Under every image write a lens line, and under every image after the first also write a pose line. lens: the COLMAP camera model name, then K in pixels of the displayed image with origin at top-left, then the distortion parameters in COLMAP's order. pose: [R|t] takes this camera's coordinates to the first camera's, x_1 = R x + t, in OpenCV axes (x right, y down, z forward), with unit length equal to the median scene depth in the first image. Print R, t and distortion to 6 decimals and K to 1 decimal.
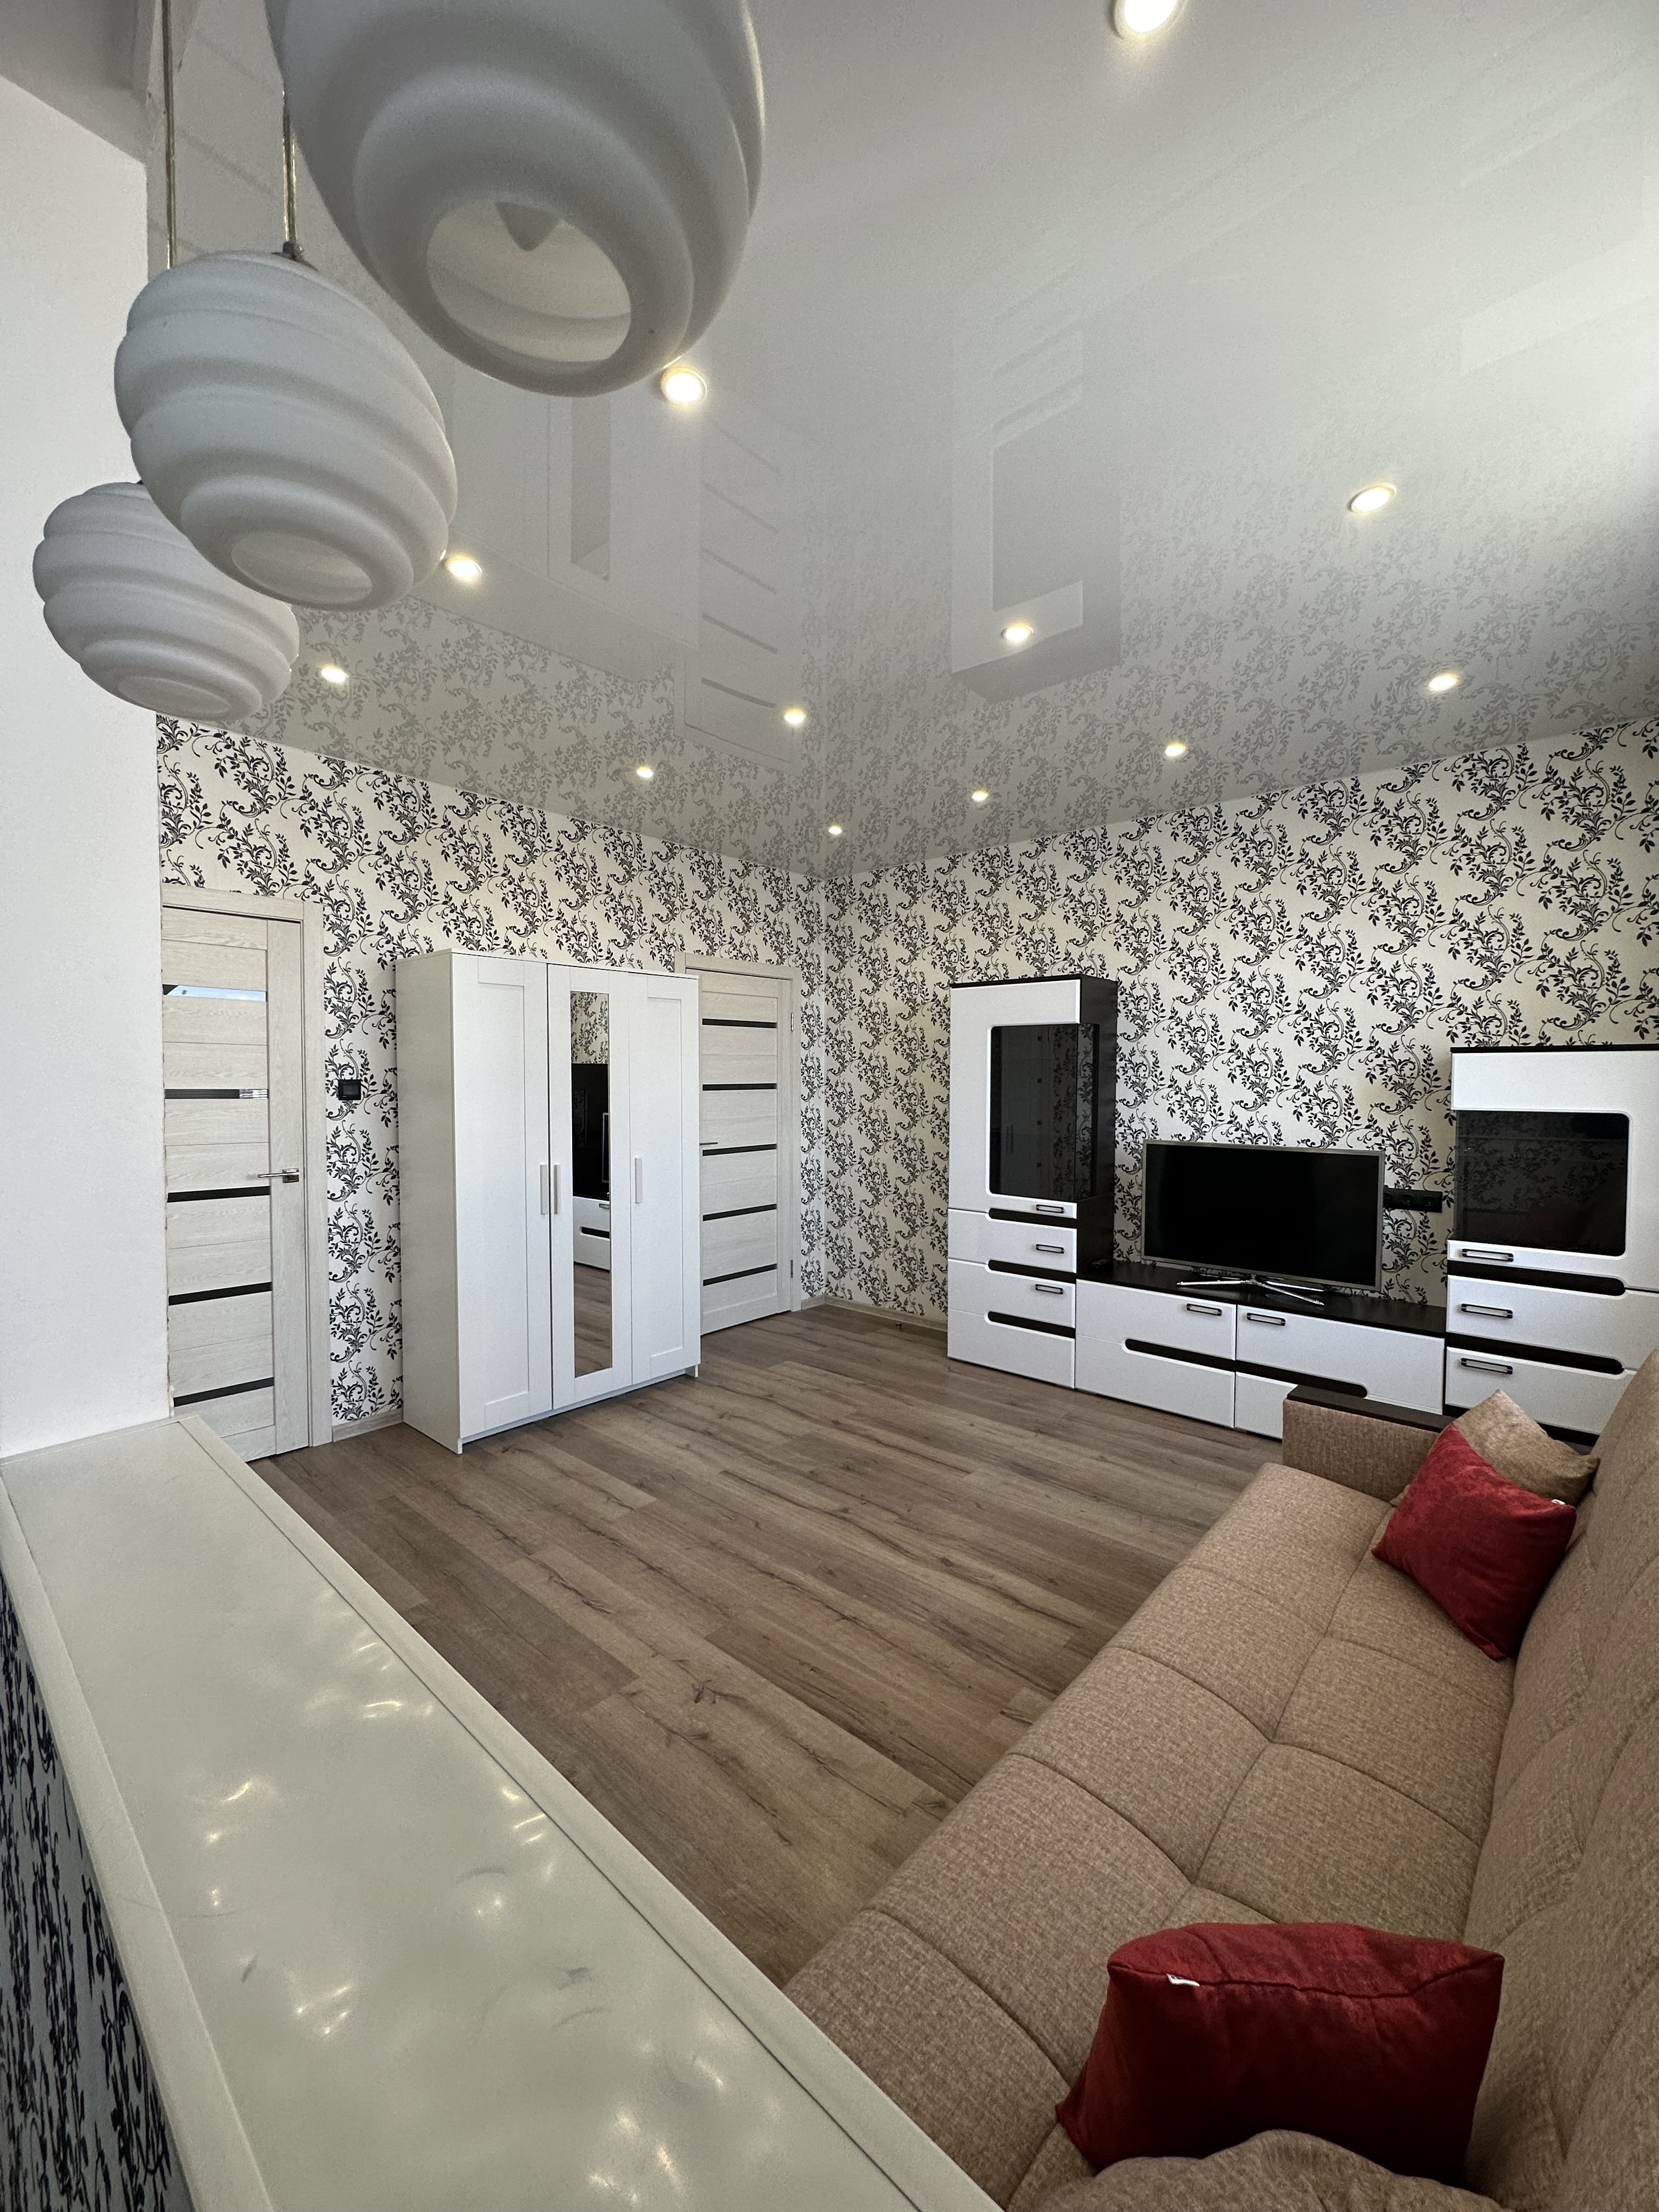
lens RADIAL K [[884.9, 0, 825.7], [0, 884.9, 1111.4], [0, 0, 1]] dist [-0.001349, 0.000607]
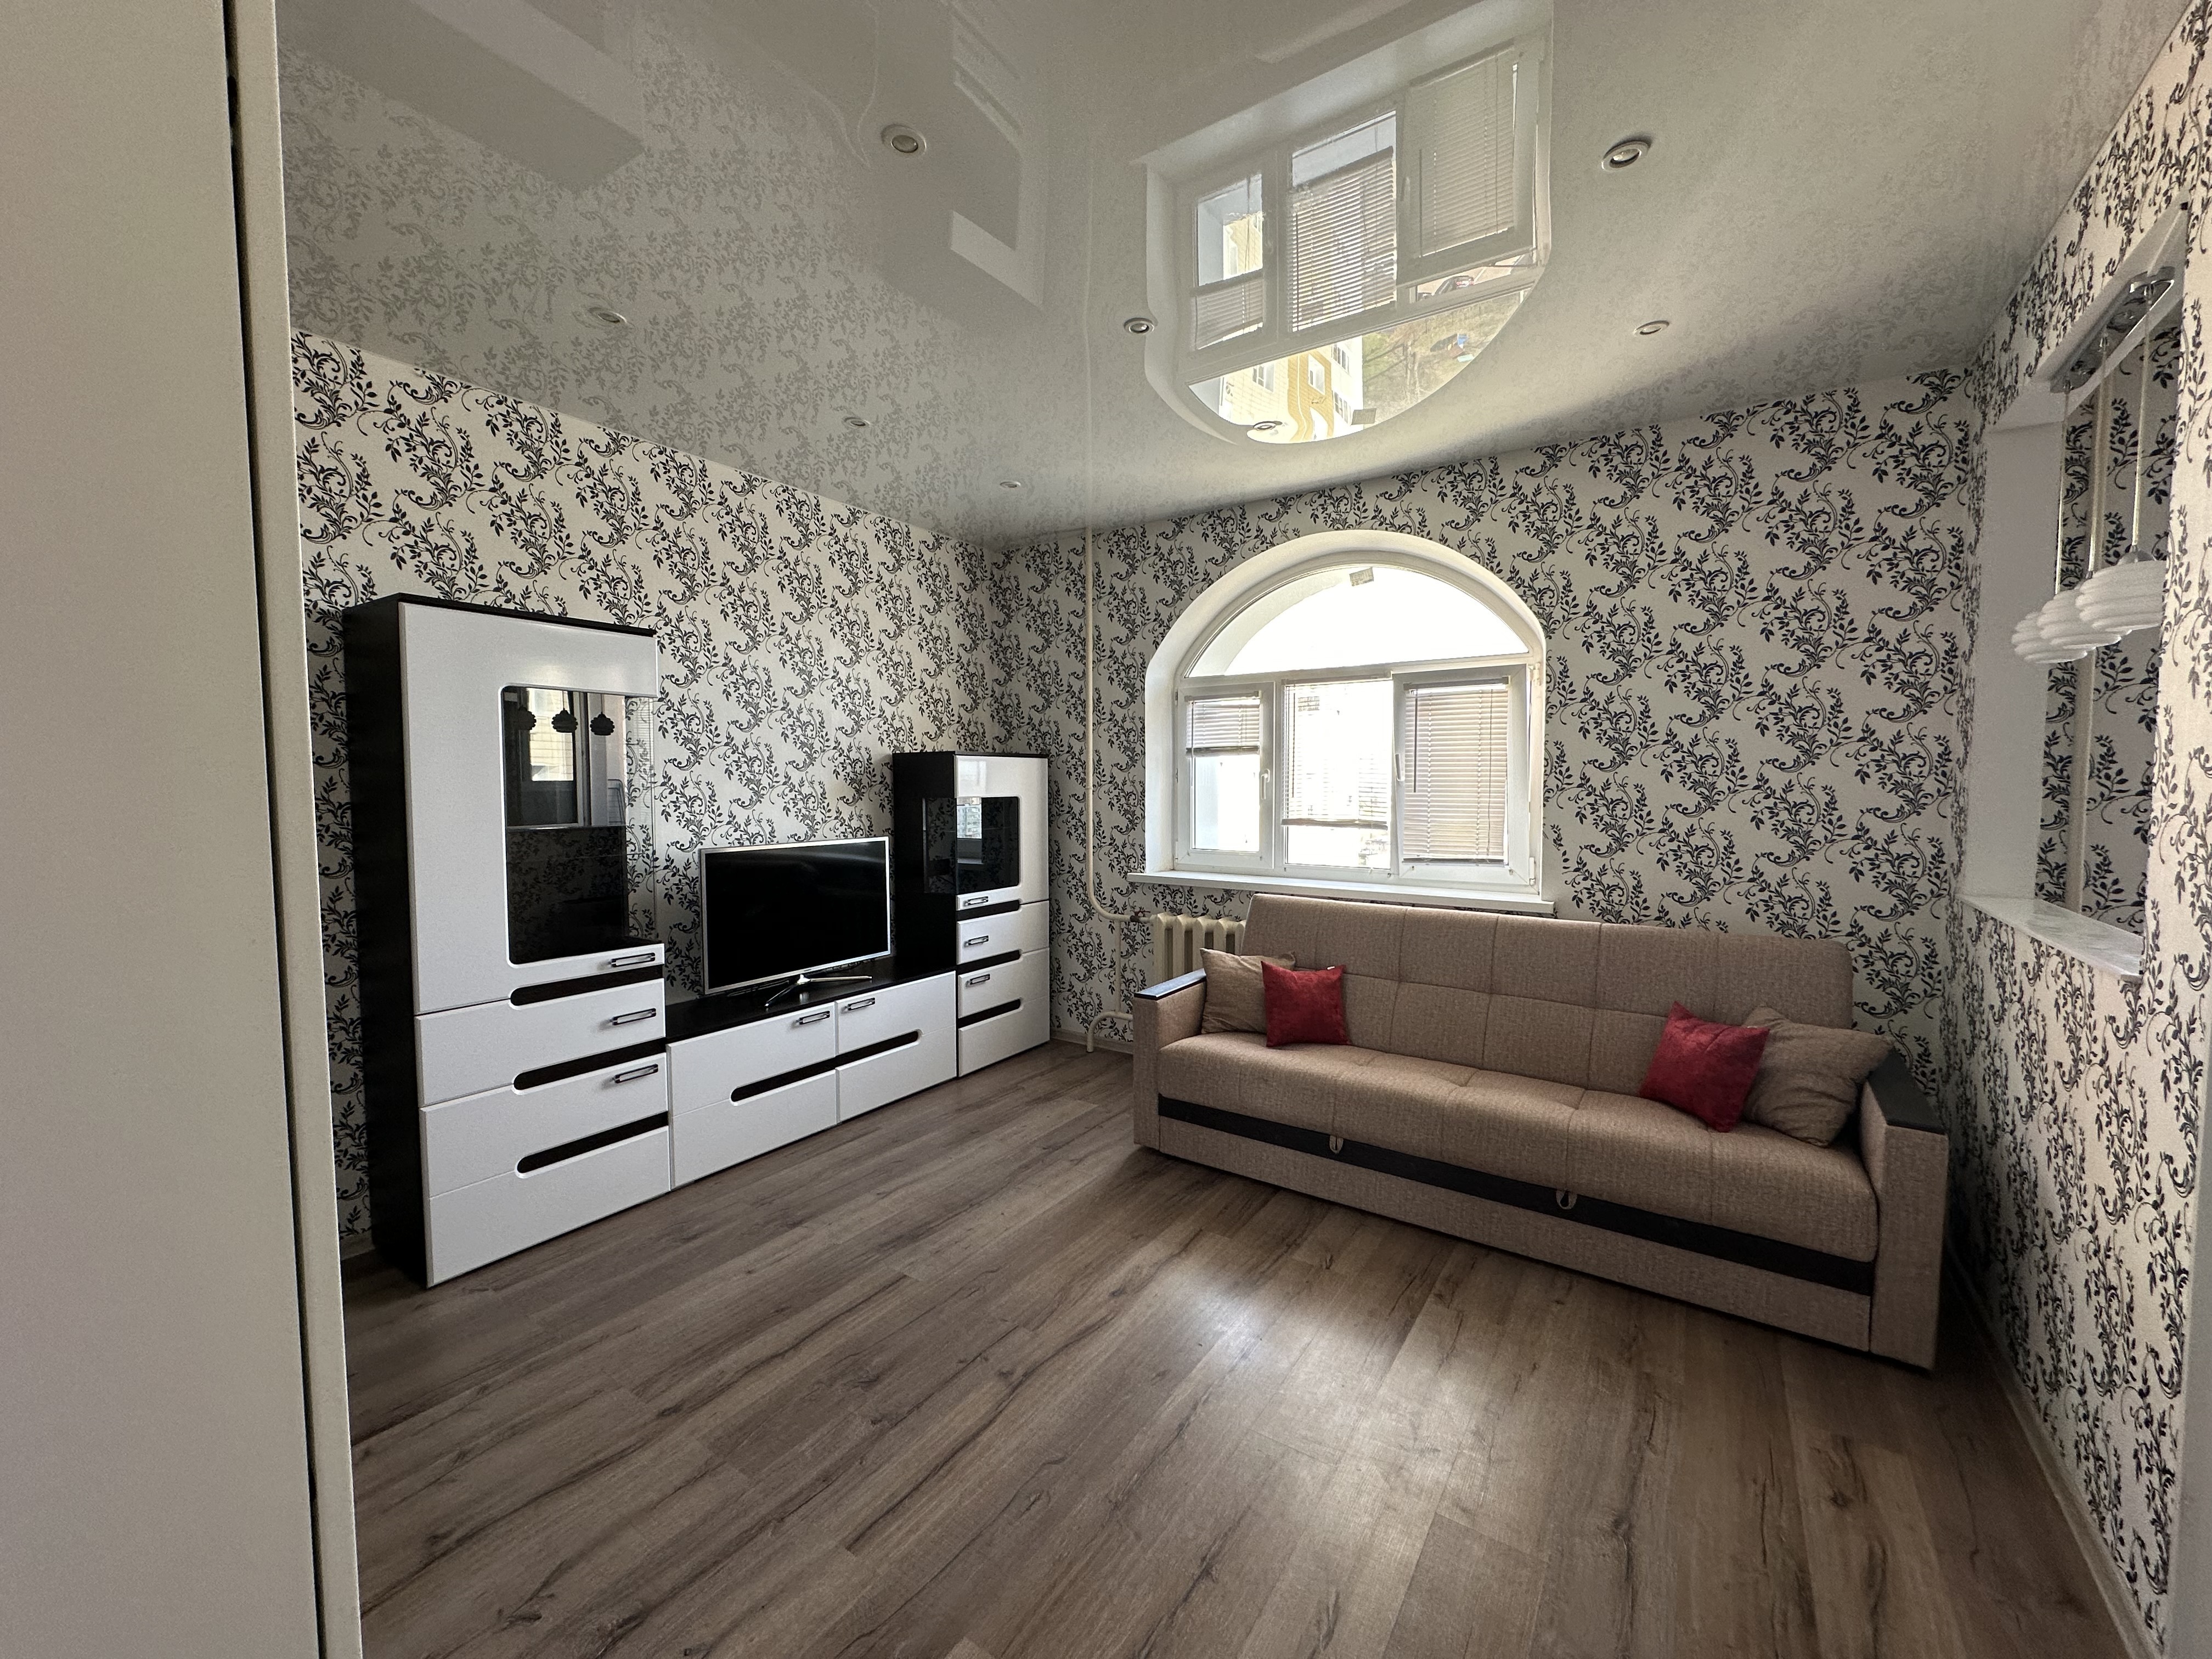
lens RADIAL K [[884.9, 0, 1108.8], [0, 884.9, 830.8], [0, 0, 1]] dist [-0.001349, 0.000607]
pose [[-0.133159, -0.058526, 0.989365, -0.560802], [0.039699, 0.997139, 0.064329, -0.025410], [-0.990299, 0.047843, -0.130455, 0.826594]]
